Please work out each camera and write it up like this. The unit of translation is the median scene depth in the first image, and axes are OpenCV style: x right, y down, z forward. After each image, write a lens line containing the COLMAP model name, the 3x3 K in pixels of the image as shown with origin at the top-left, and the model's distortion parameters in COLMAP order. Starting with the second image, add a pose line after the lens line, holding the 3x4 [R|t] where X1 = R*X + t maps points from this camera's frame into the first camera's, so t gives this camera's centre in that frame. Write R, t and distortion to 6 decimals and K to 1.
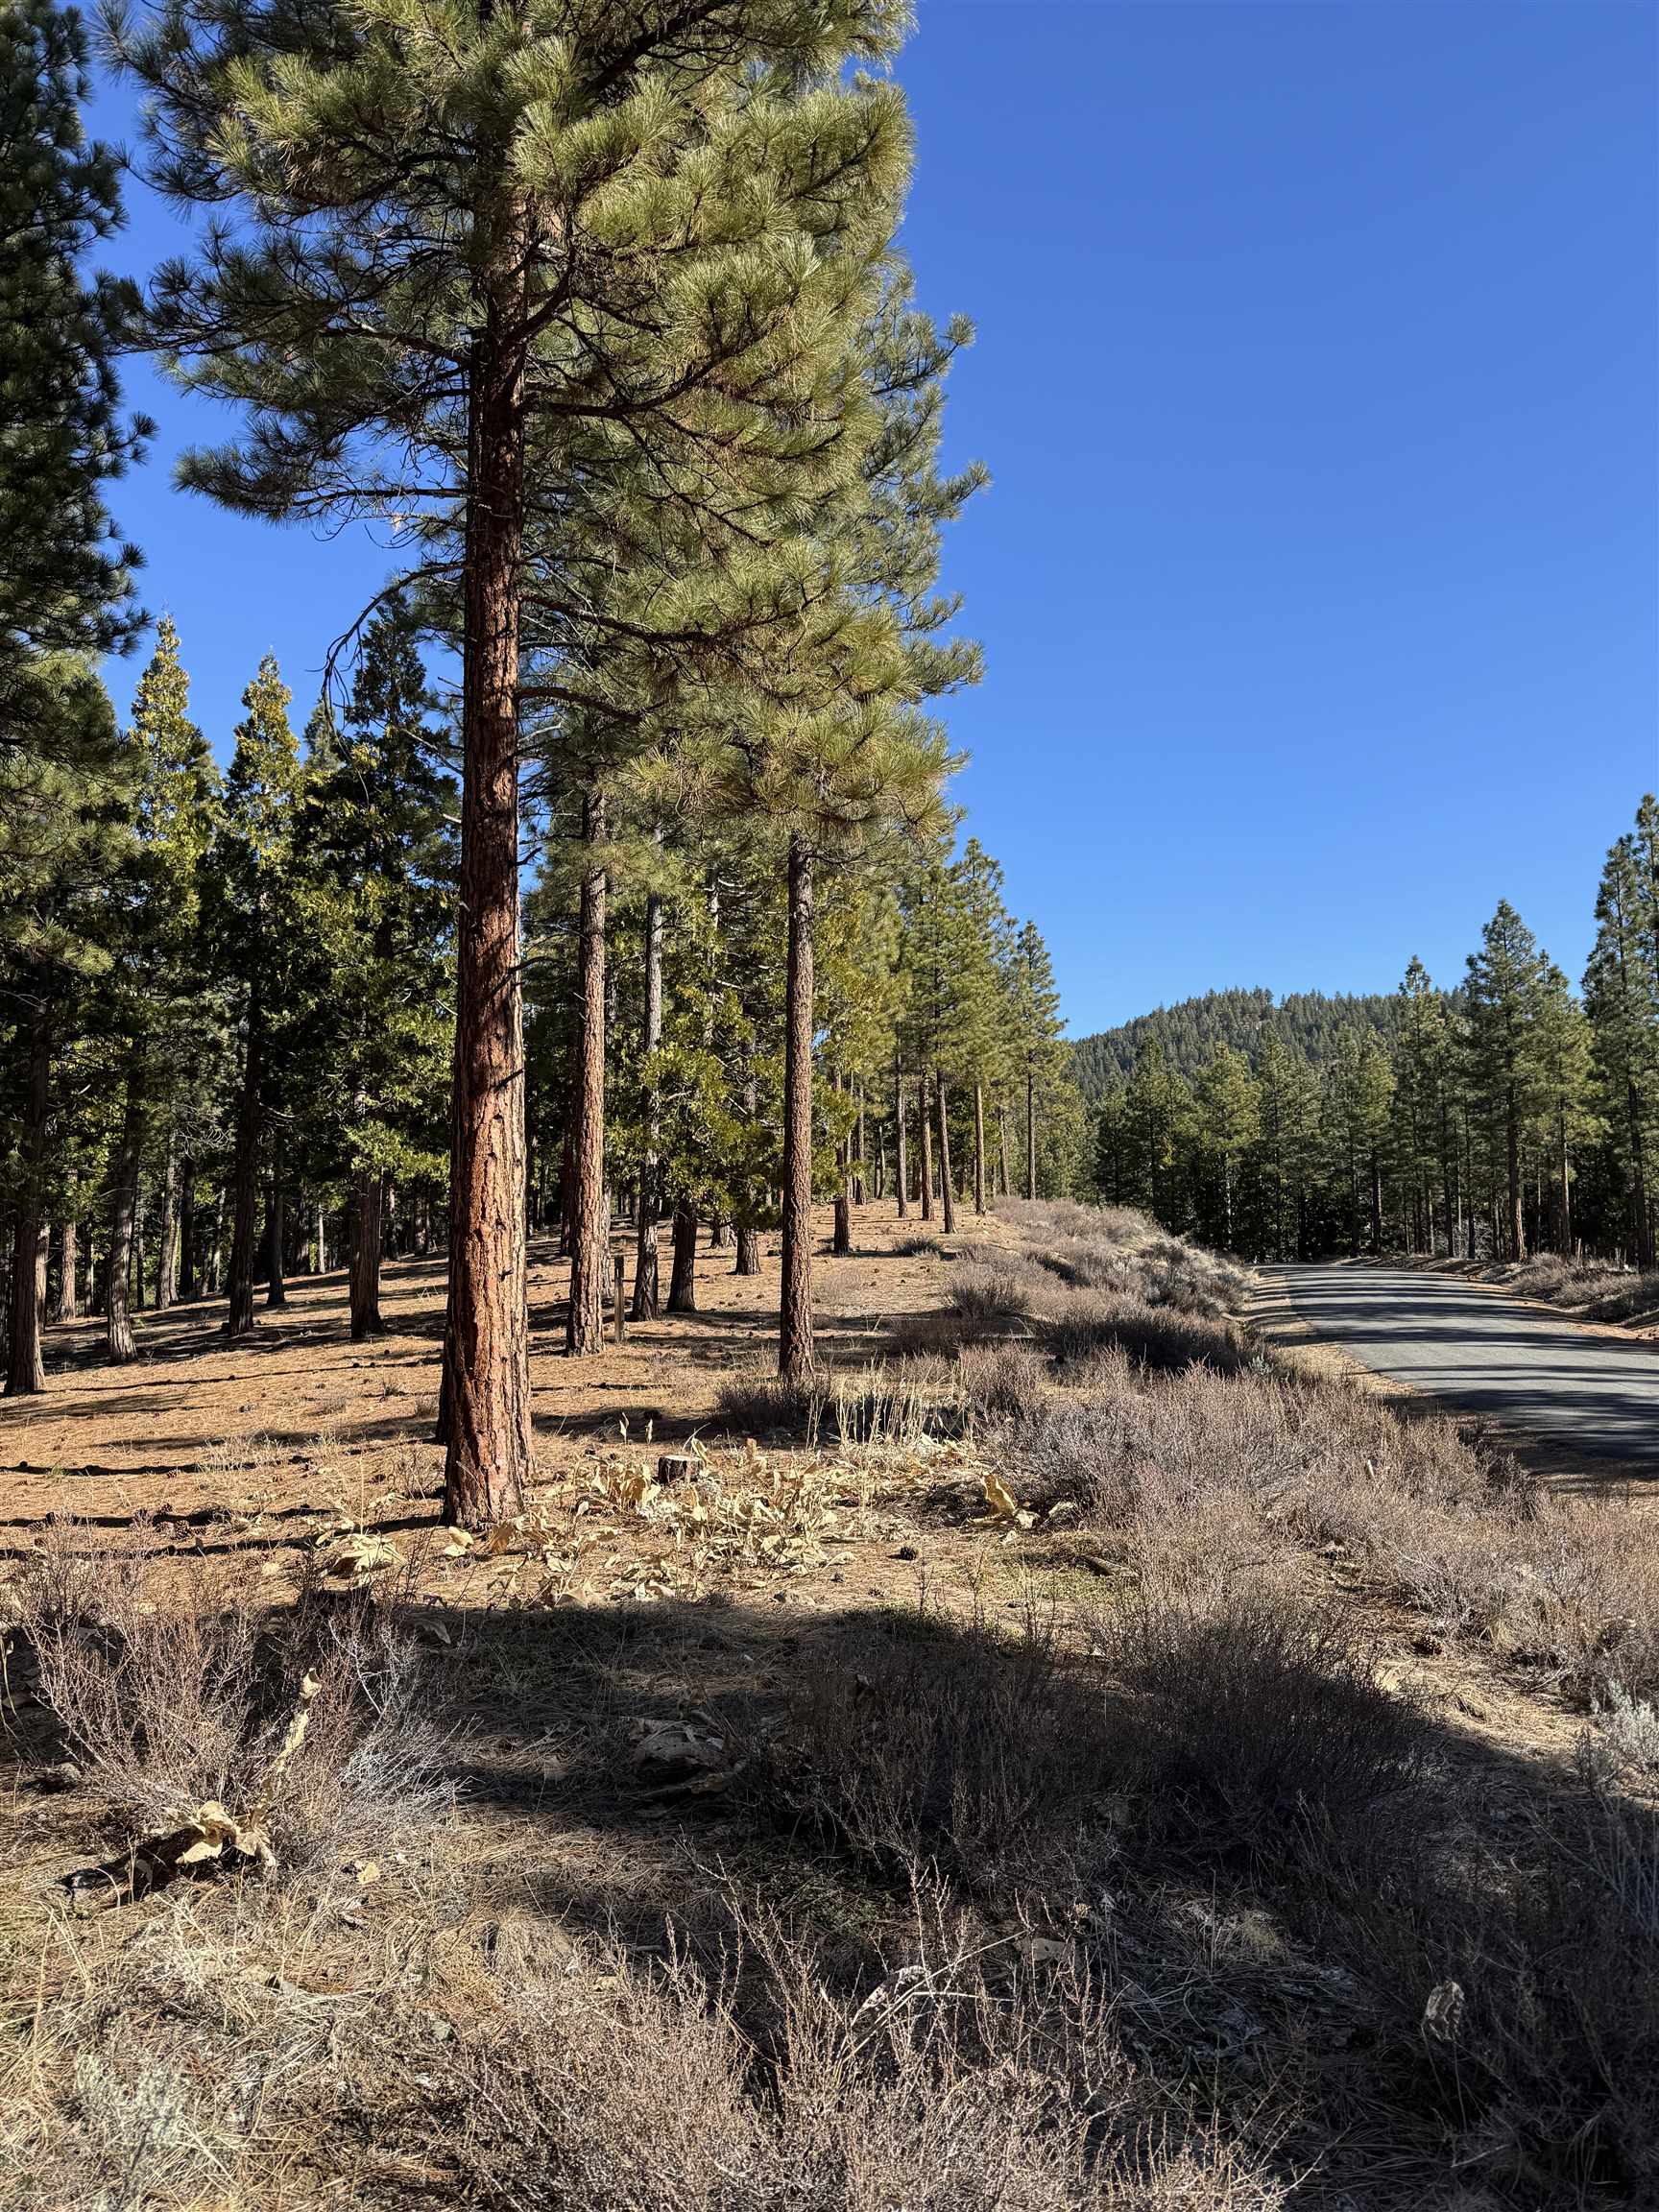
lens RADIAL K [[1628.3, 0, 829.5], [0, 1628.3, 1106.0], [0, 0, 1]] dist [0.004890, 0.003443]
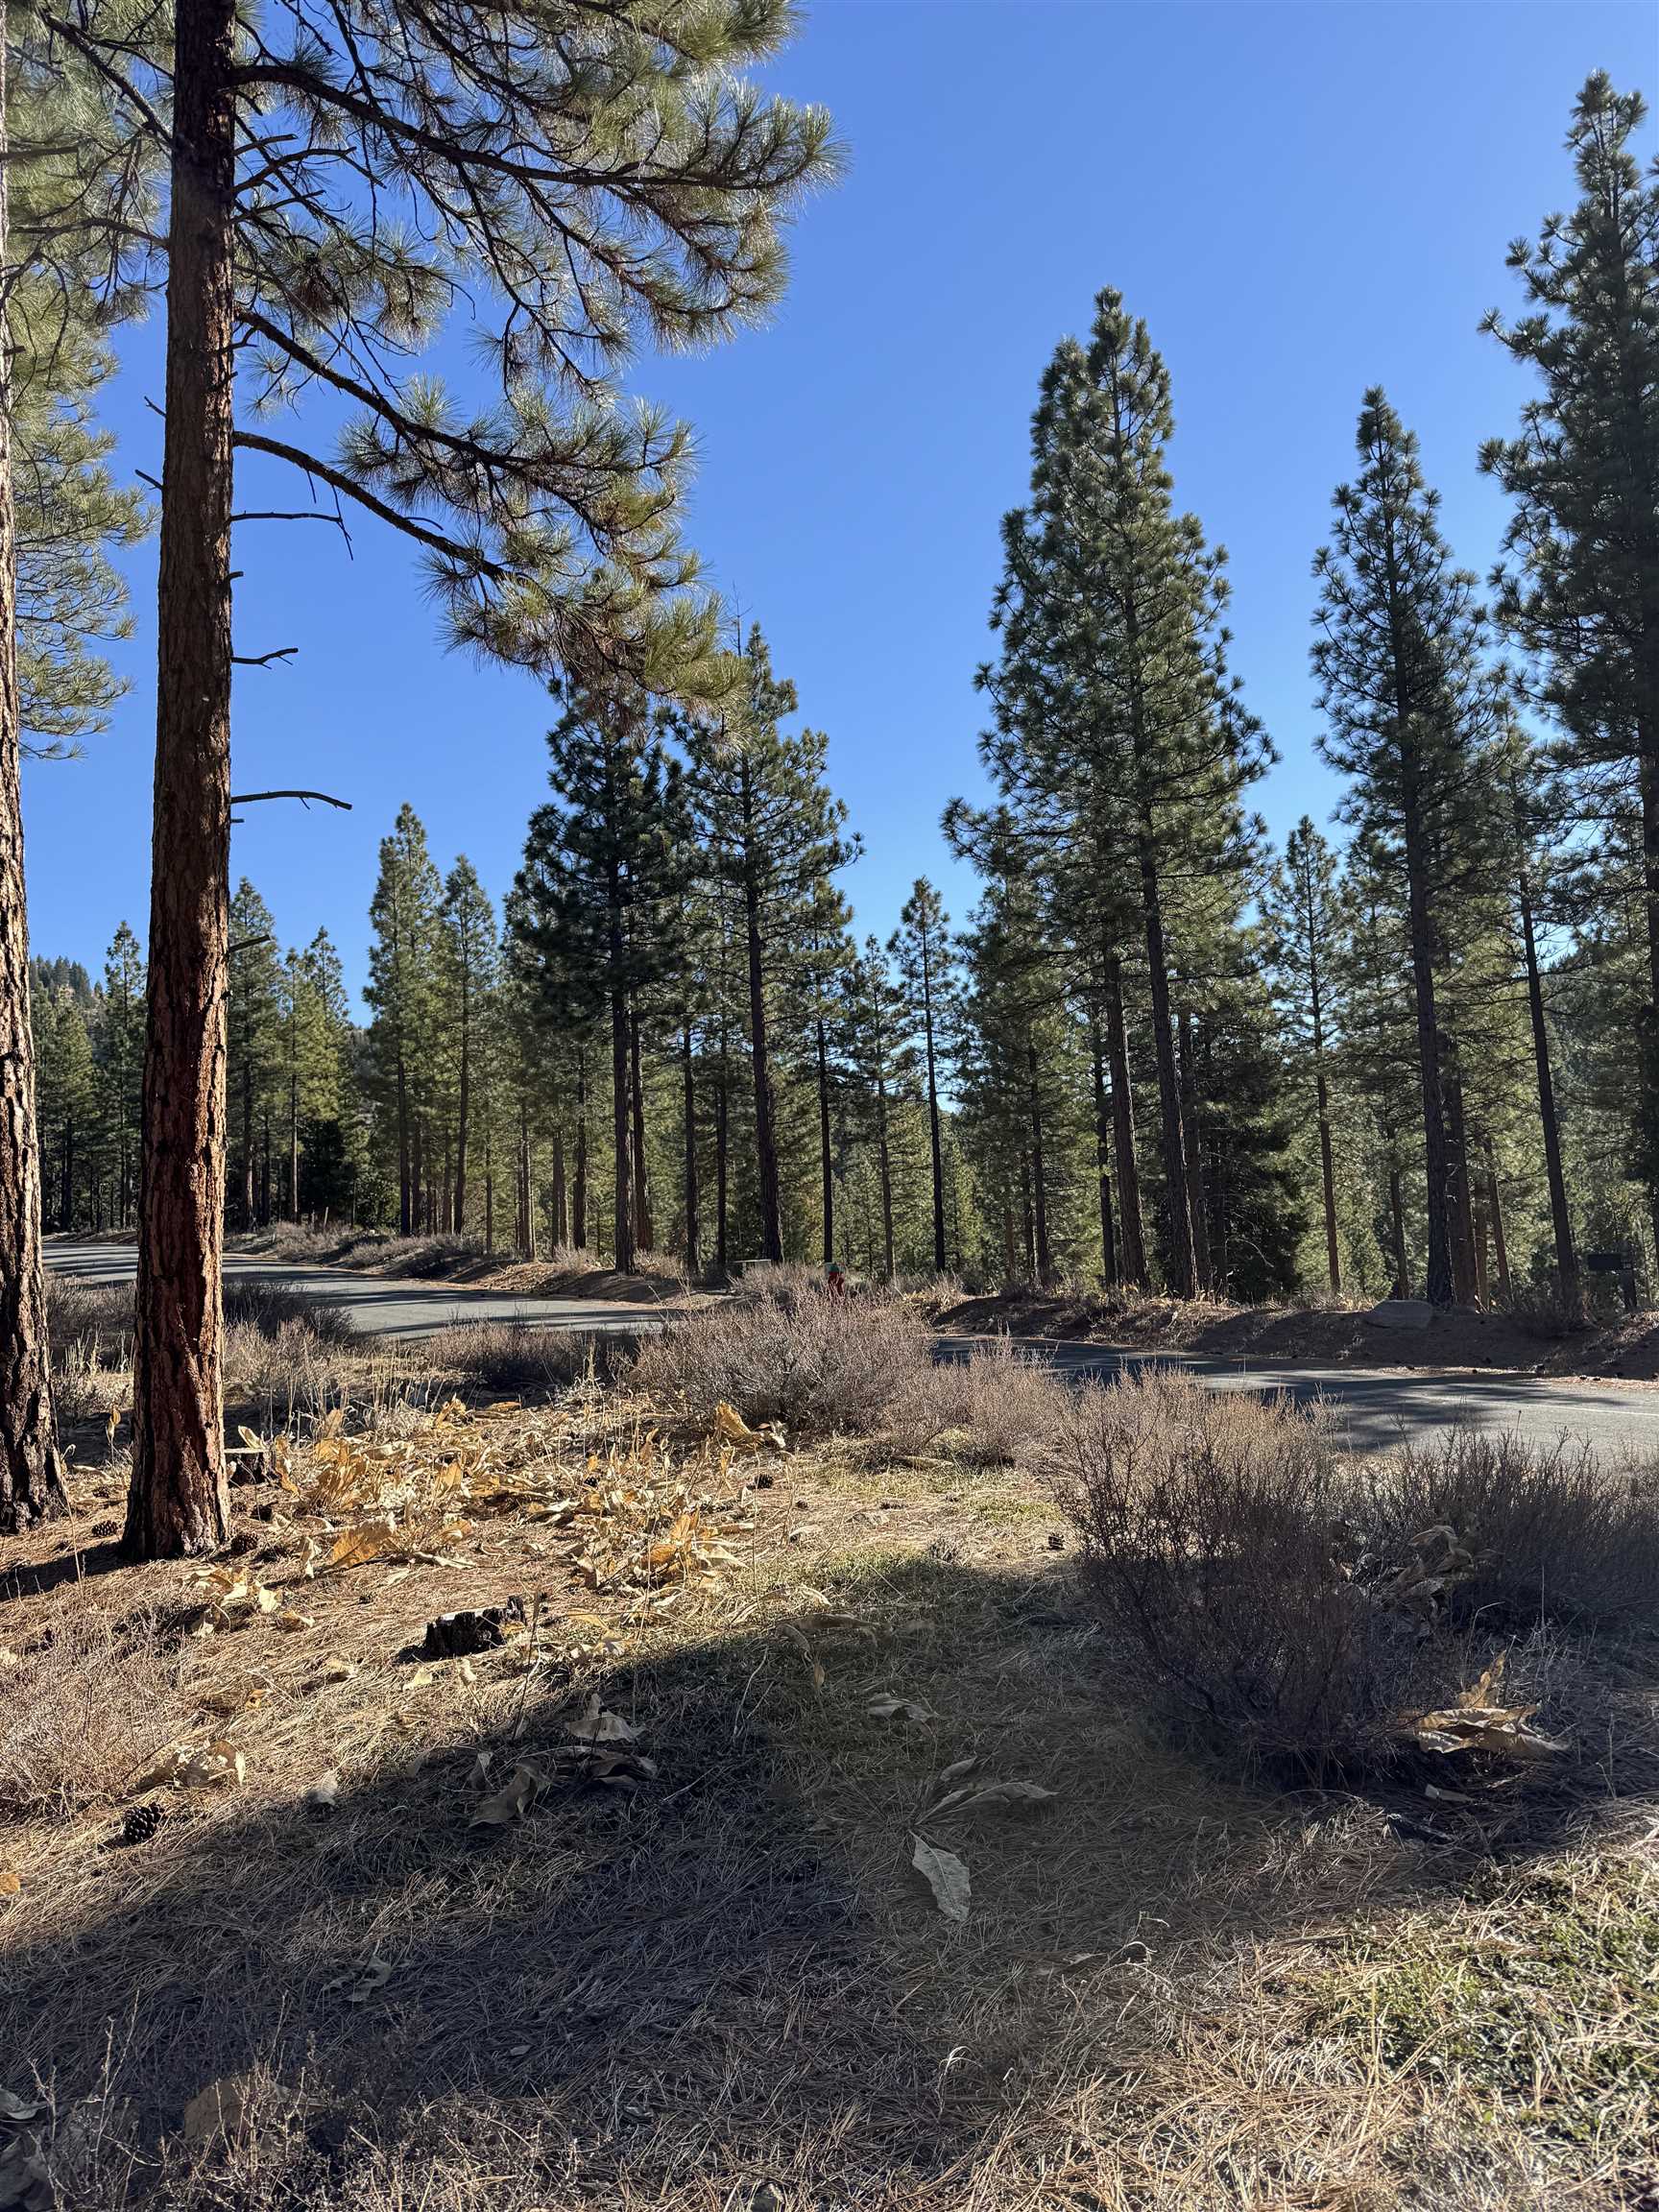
lens RADIAL K [[1628.3, 0, 829.5], [0, 1628.3, 1106.0], [0, 0, 1]] dist [0.004890, 0.003443]
pose [[0.585341, 0.038985, 0.809849, -0.590987], [-0.043776, 0.998906, -0.016446, 0.051812], [-0.809604, -0.025825, 0.586408, 0.315895]]
